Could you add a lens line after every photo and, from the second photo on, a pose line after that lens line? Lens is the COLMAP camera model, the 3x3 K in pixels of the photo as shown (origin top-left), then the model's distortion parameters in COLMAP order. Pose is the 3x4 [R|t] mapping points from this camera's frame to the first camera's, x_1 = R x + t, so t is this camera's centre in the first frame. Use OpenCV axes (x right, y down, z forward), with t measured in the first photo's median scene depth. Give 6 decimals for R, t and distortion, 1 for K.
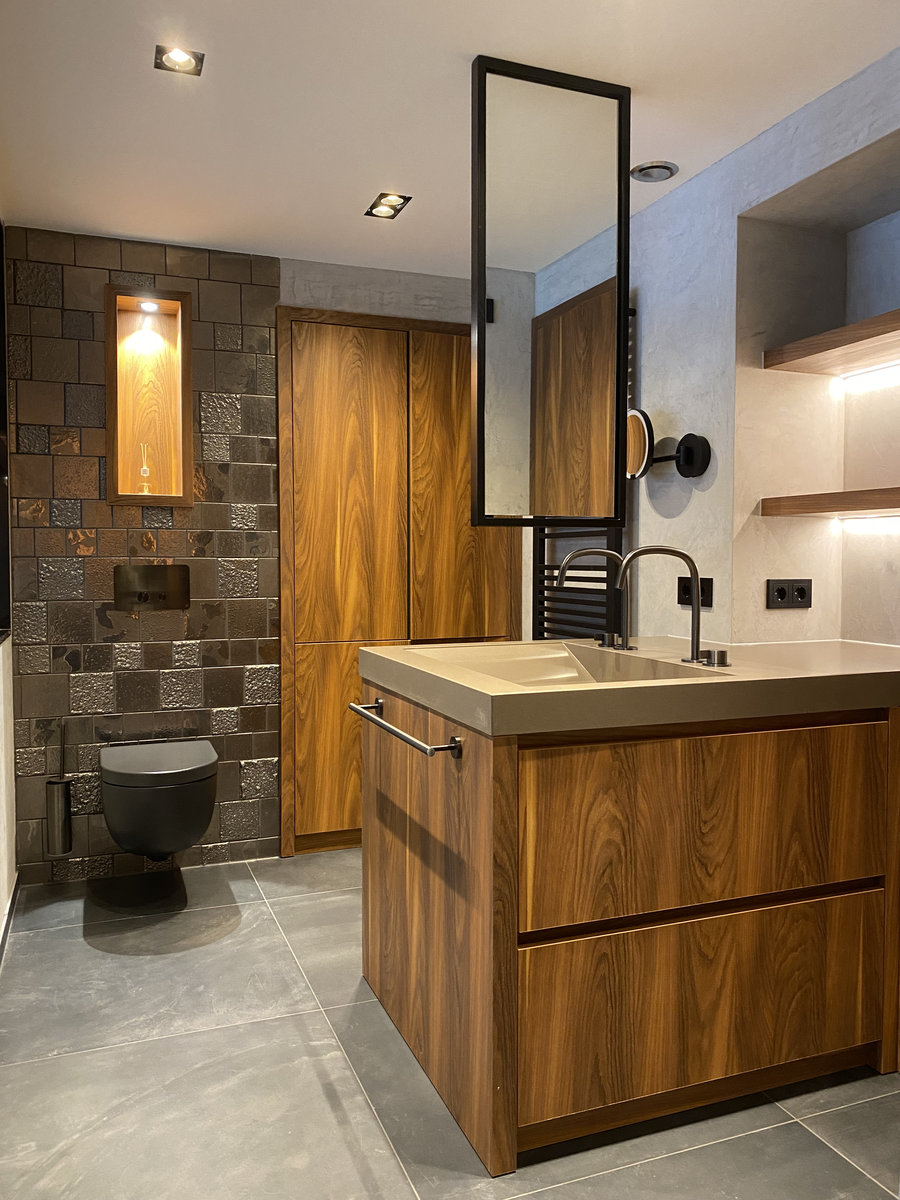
lens RADIAL K [[918.0, 0, 452.2], [0, 918.0, 596.2], [0, 0, 1]] dist [0.020720, -0.025969]
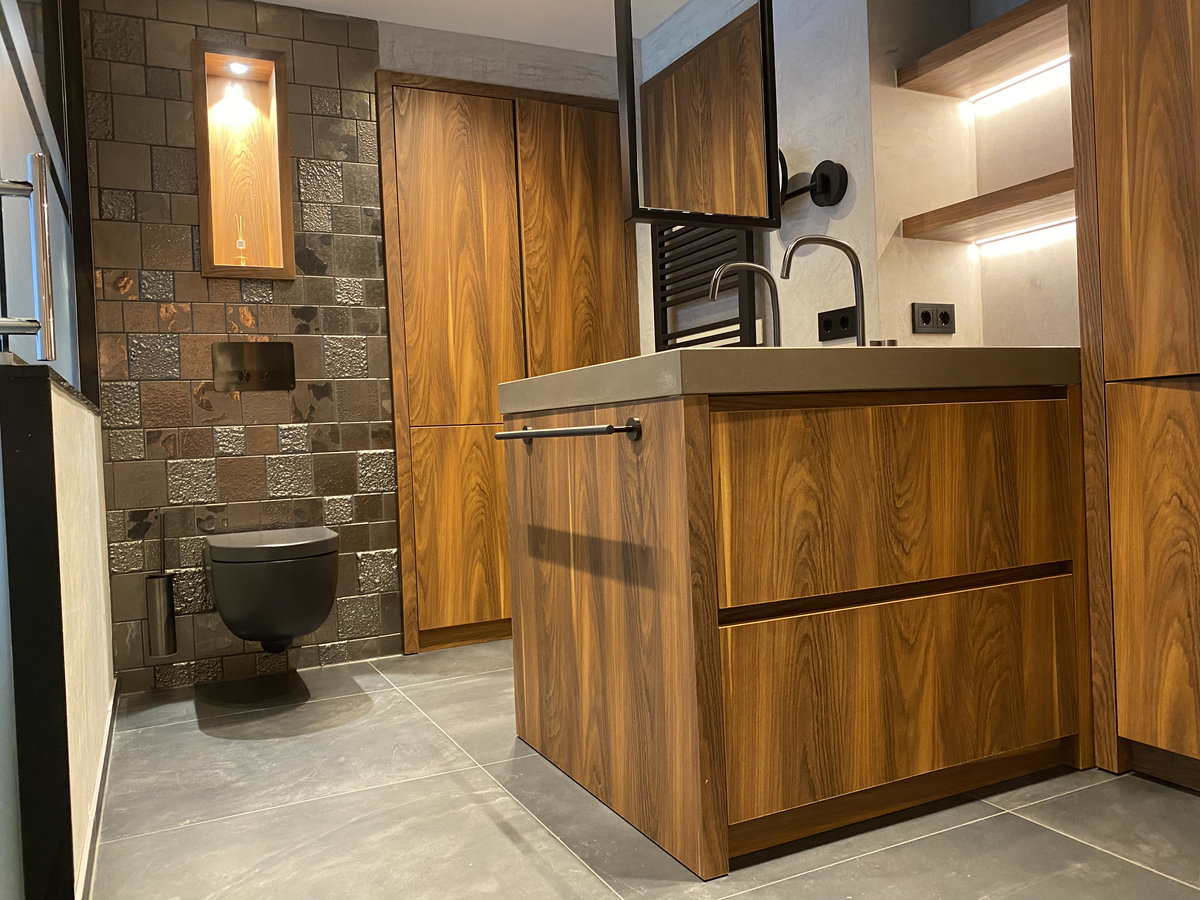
lens RADIAL K [[918.0, 0, 598.8], [0, 918.0, 452.4], [0, 0, 1]] dist [0.020720, -0.025969]
pose [[0.995488, -0.046138, 0.082915, -0.076056], [0.048465, 0.998479, -0.026267, 0.148611], [-0.081577, 0.030167, 0.996210, 0.059484]]
